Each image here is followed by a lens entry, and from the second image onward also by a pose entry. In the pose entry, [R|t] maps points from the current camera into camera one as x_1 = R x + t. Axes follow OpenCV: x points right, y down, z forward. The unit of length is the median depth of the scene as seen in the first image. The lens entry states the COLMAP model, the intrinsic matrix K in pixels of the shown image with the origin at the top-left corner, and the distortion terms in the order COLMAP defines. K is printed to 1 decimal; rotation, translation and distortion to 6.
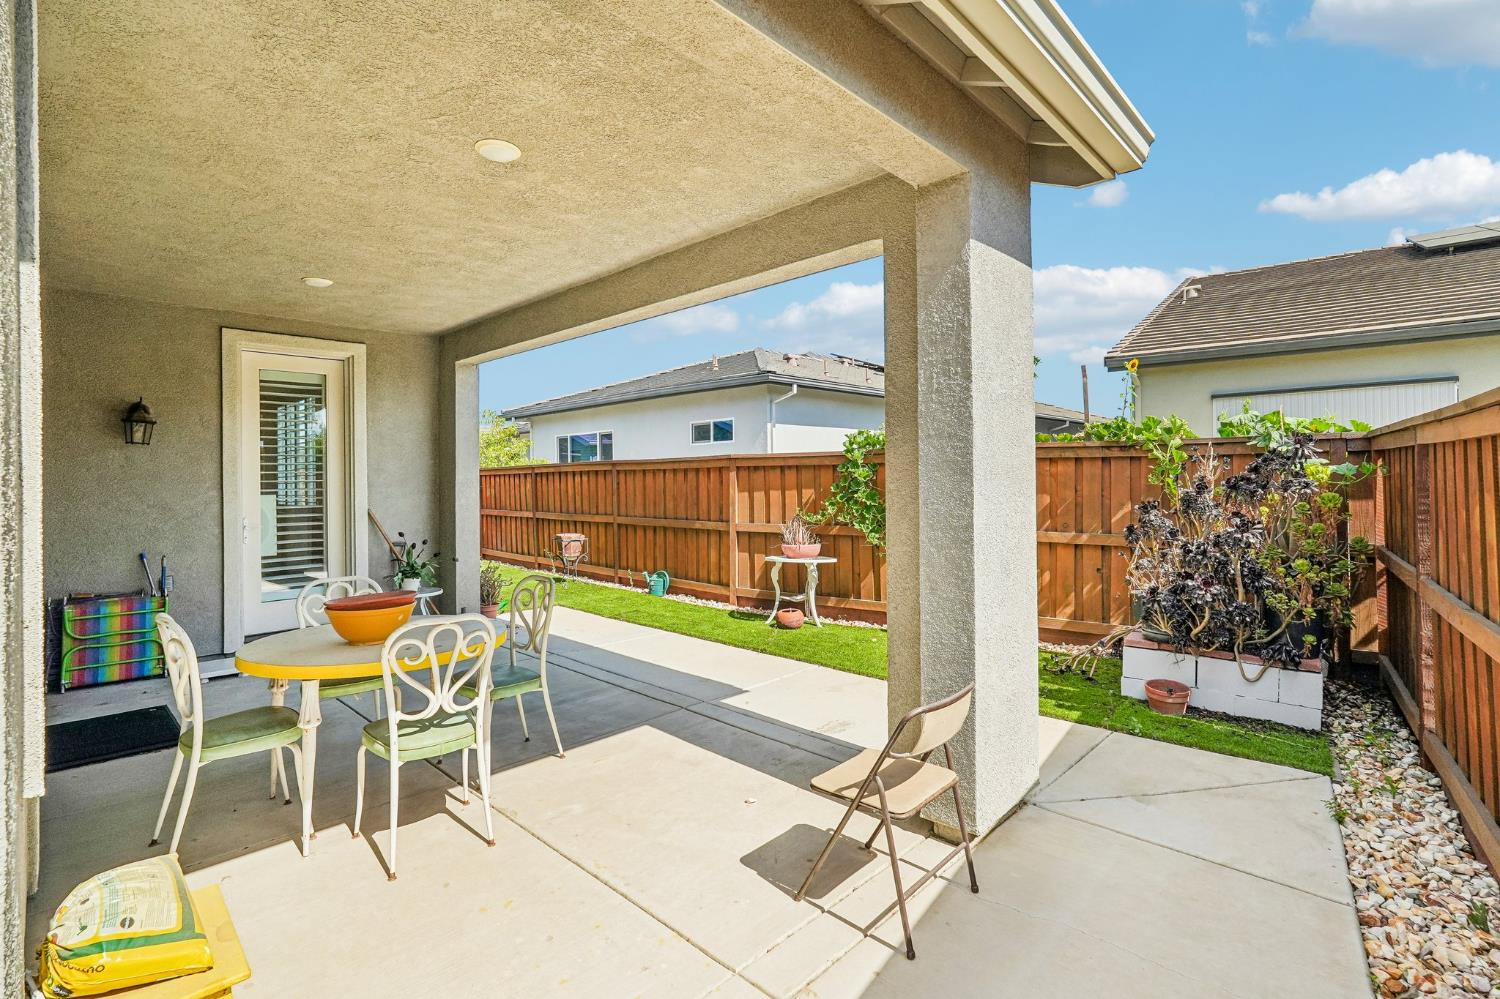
lens RADIAL K [[660.7, 0, 780.3], [0, 660.7, 468.8], [0, 0, 1]] dist [-0.005837, 0.001636]
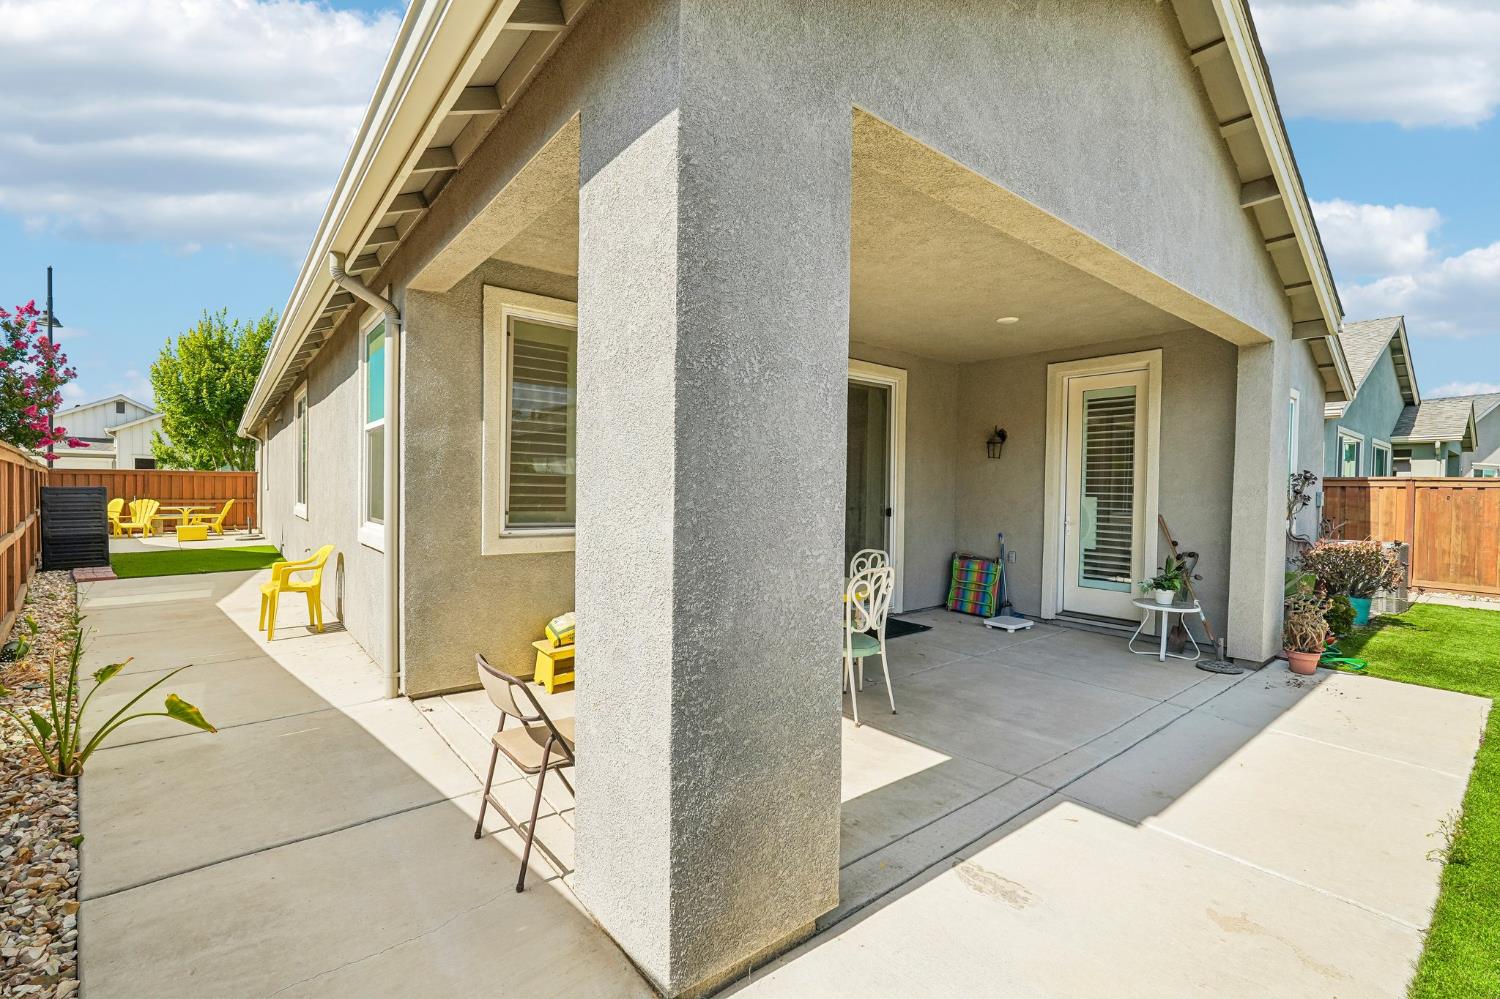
lens RADIAL K [[660.7, 0, 752.9], [0, 660.7, 494.5], [0, 0, 1]] dist [-0.005837, 0.001636]
pose [[-0.122822, 0.023240, -0.992157, 0.525787], [-0.001107, 0.999722, 0.023554, 0.009541], [0.992428, 0.003991, -0.122763, 0.627790]]
